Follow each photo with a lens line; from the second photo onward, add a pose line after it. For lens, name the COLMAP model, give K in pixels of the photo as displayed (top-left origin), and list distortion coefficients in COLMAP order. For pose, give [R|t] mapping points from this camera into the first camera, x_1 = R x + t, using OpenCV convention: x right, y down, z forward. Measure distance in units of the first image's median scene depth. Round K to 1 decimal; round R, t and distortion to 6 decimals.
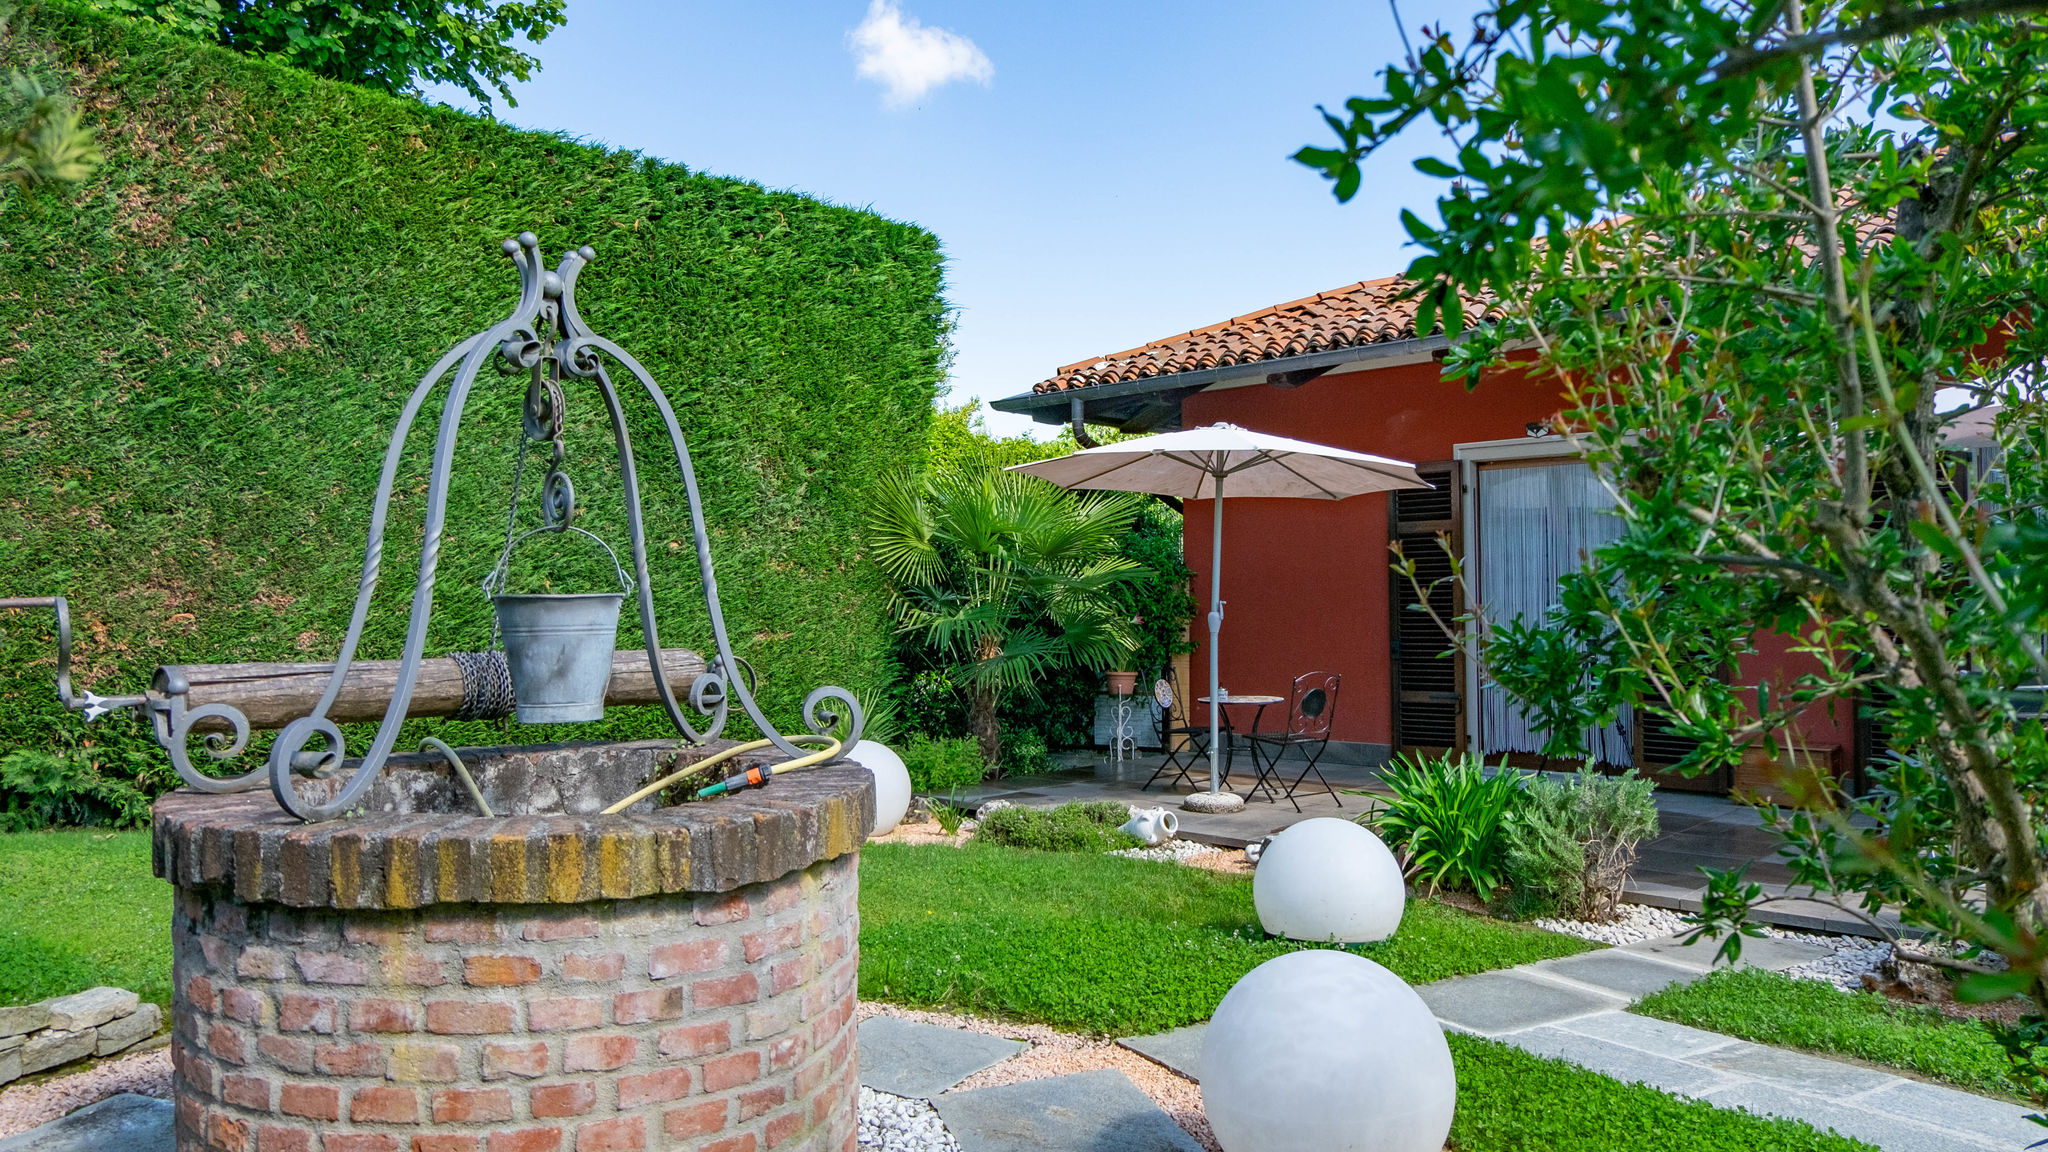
lens RADIAL K [[1413.0, 0, 1020.0], [0, 1413.0, 570.7], [0, 0, 1]] dist [-0.041146, 0.033411]
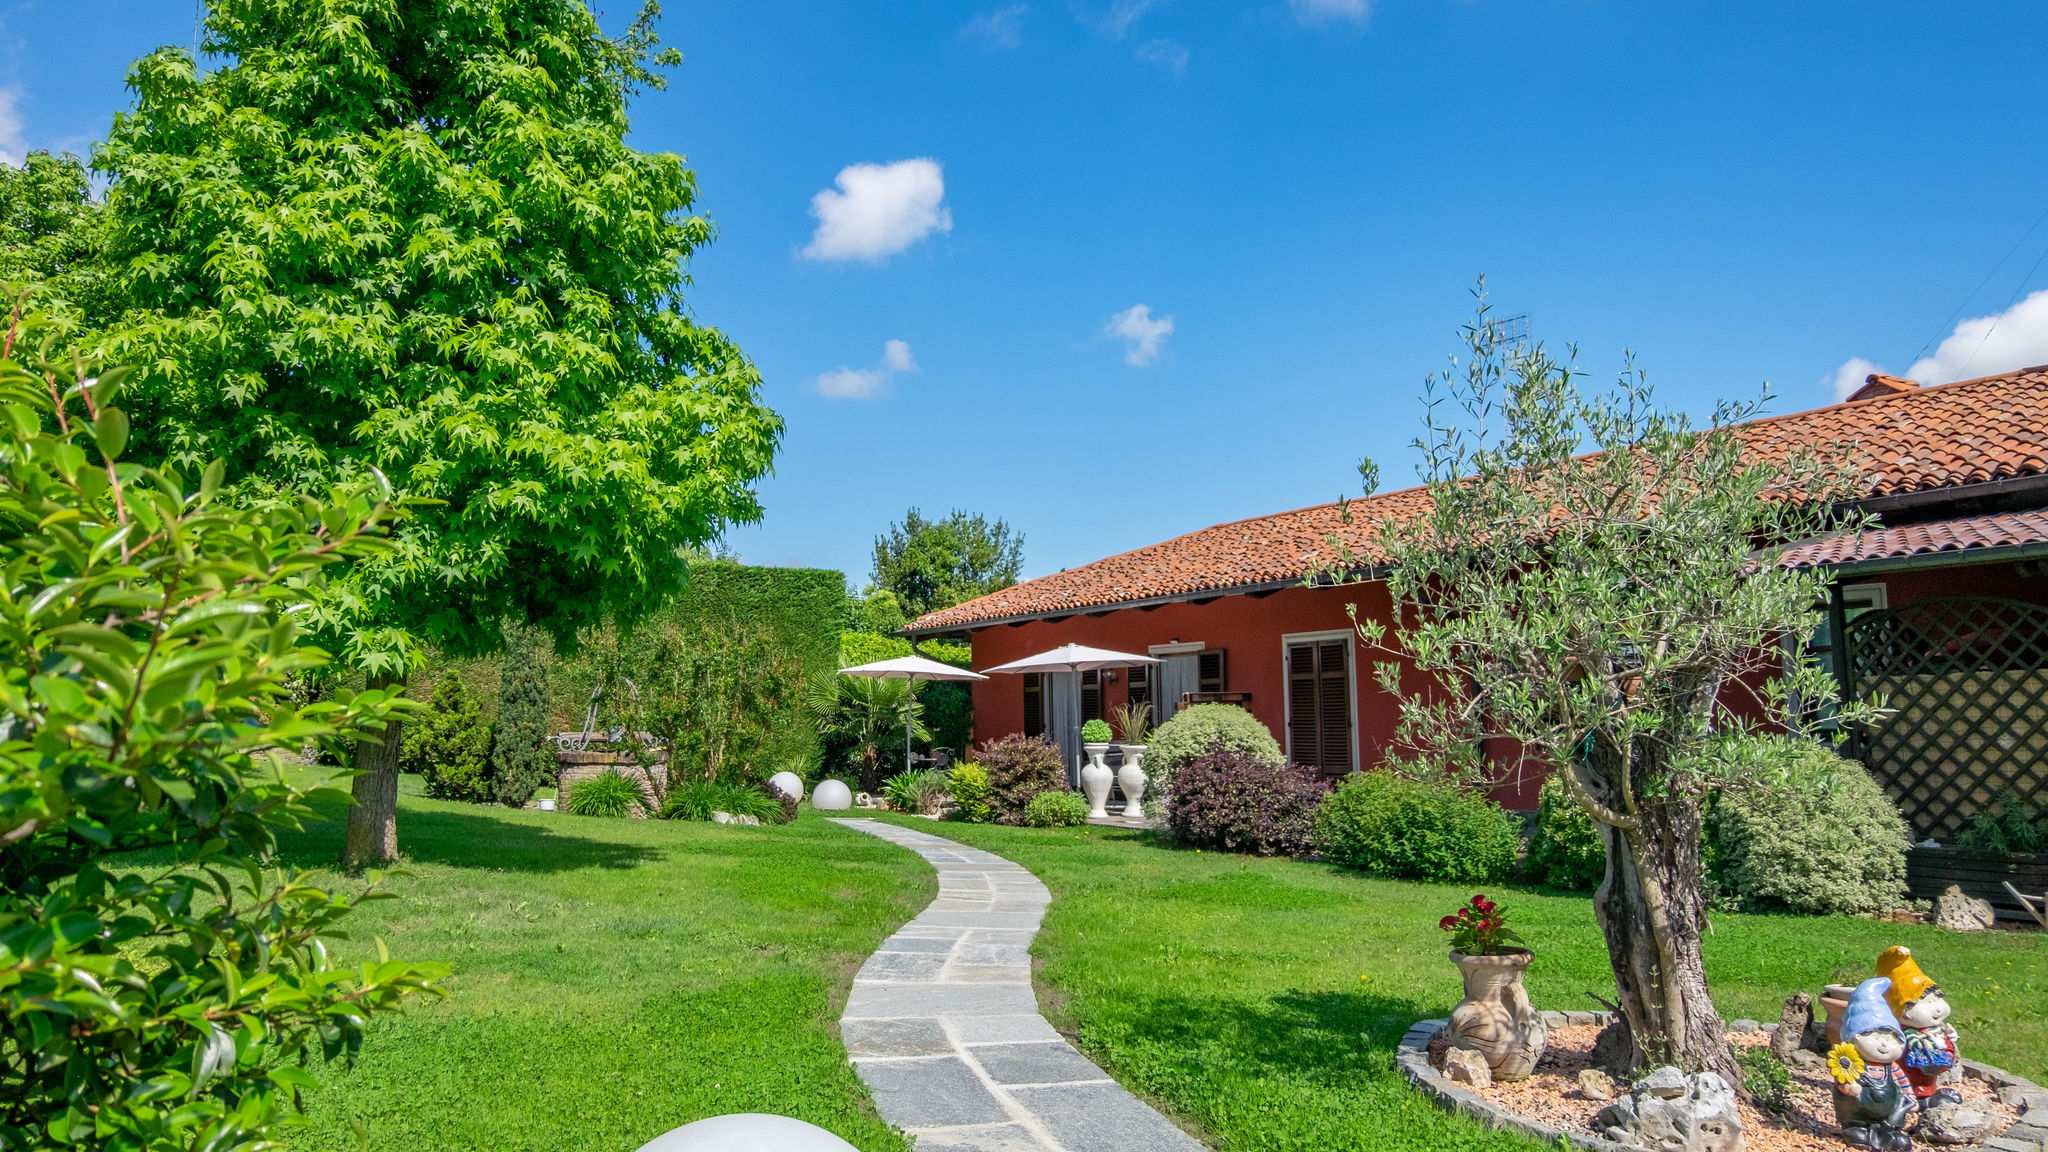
lens RADIAL K [[1449.8, 0, 1031.7], [0, 1449.8, 523.4], [0, 0, 1]] dist [-0.093632, 0.000473]
pose [[0.970679, -0.037478, -0.237439, 0.926493], [0.010795, 0.993571, -0.112698, -0.036325], [0.240136, 0.106830, 0.964843, -1.477003]]
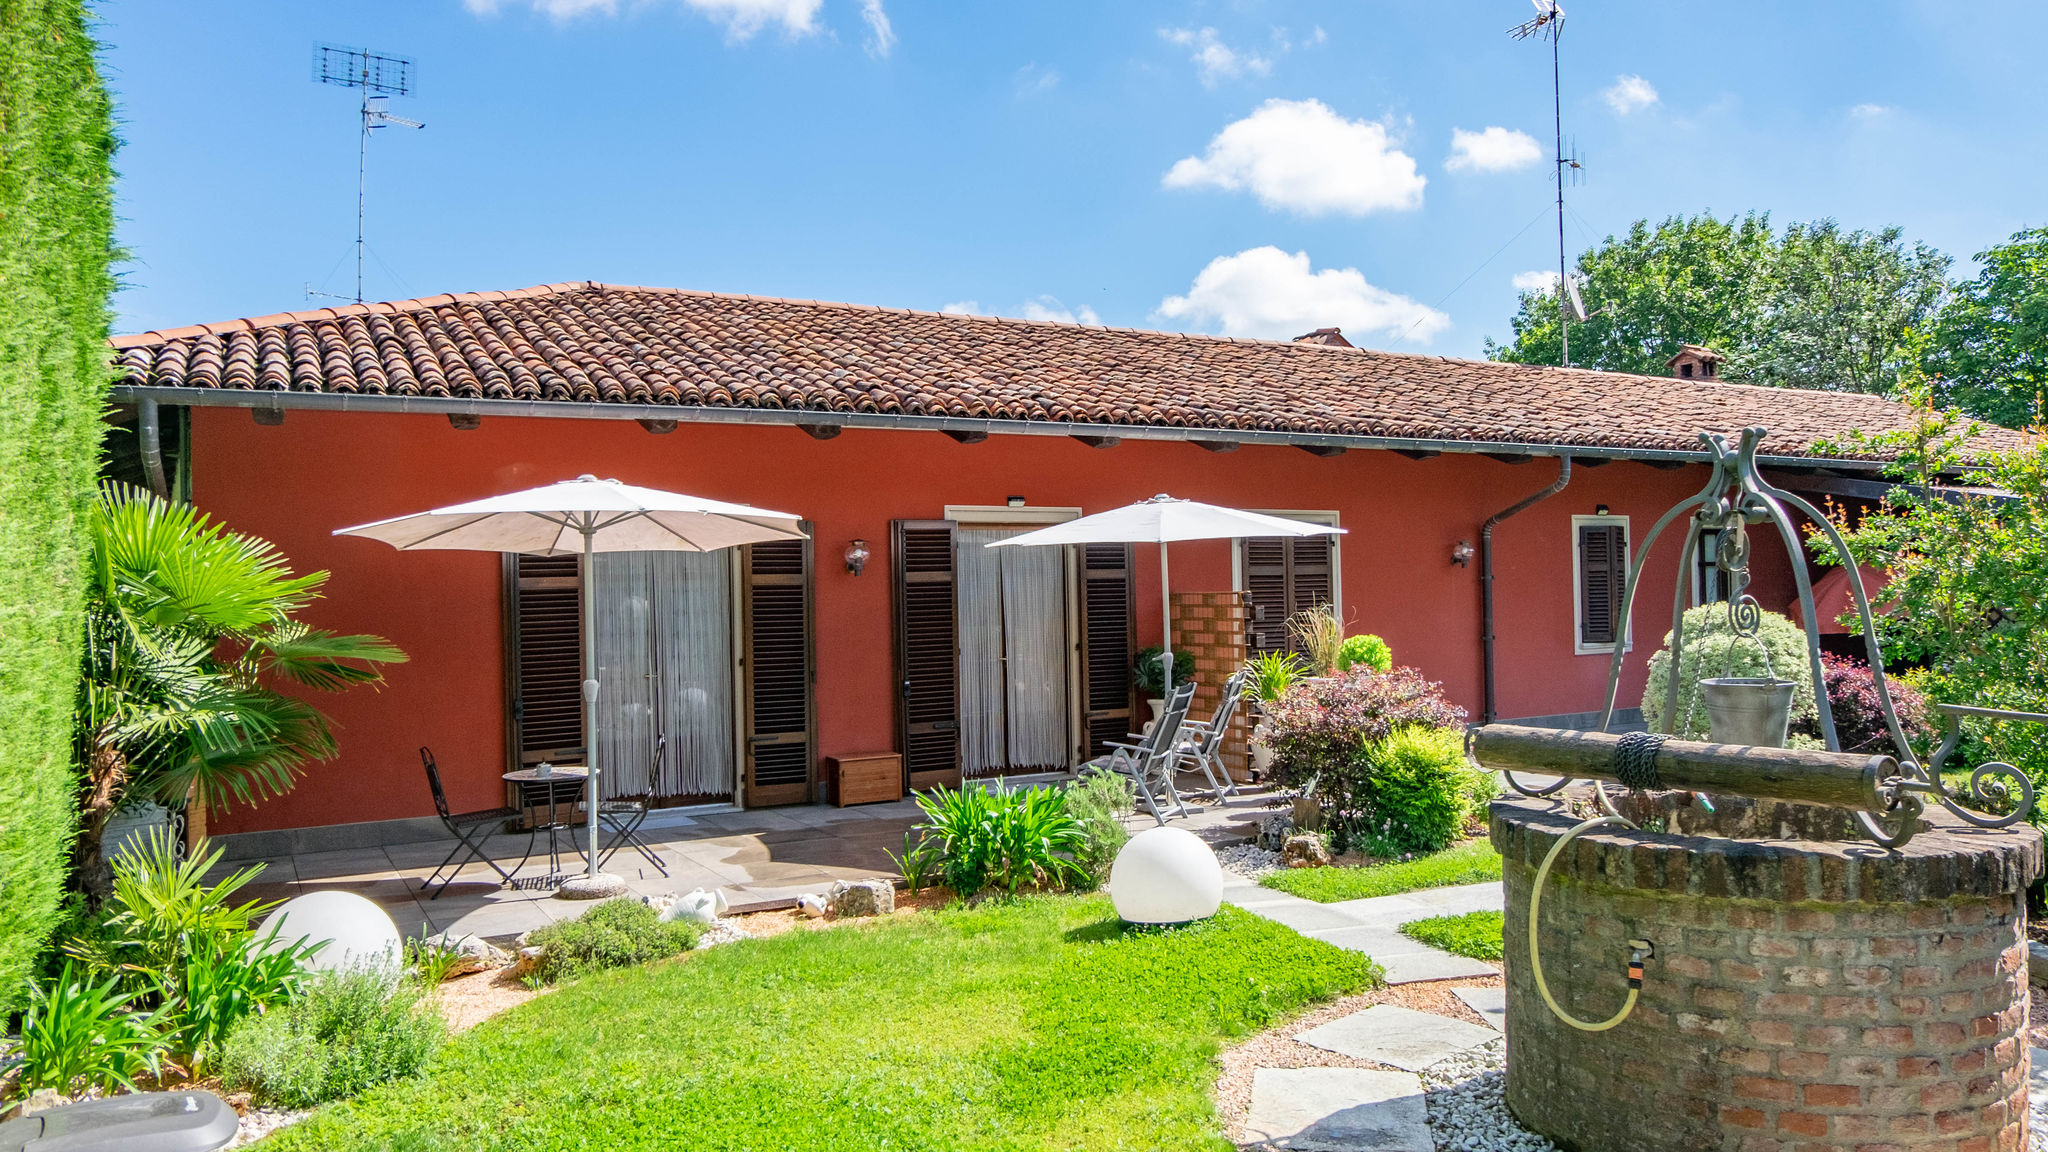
lens RADIAL K [[1413.0, 0, 1020.0], [0, 1413.0, 570.7], [0, 0, 1]] dist [-0.041146, 0.033411]
pose [[0.291133, 0.017153, 0.956529, -0.594433], [0.001507, 0.999830, -0.018388, -0.021624], [-0.956681, 0.006795, 0.291058, 0.413065]]
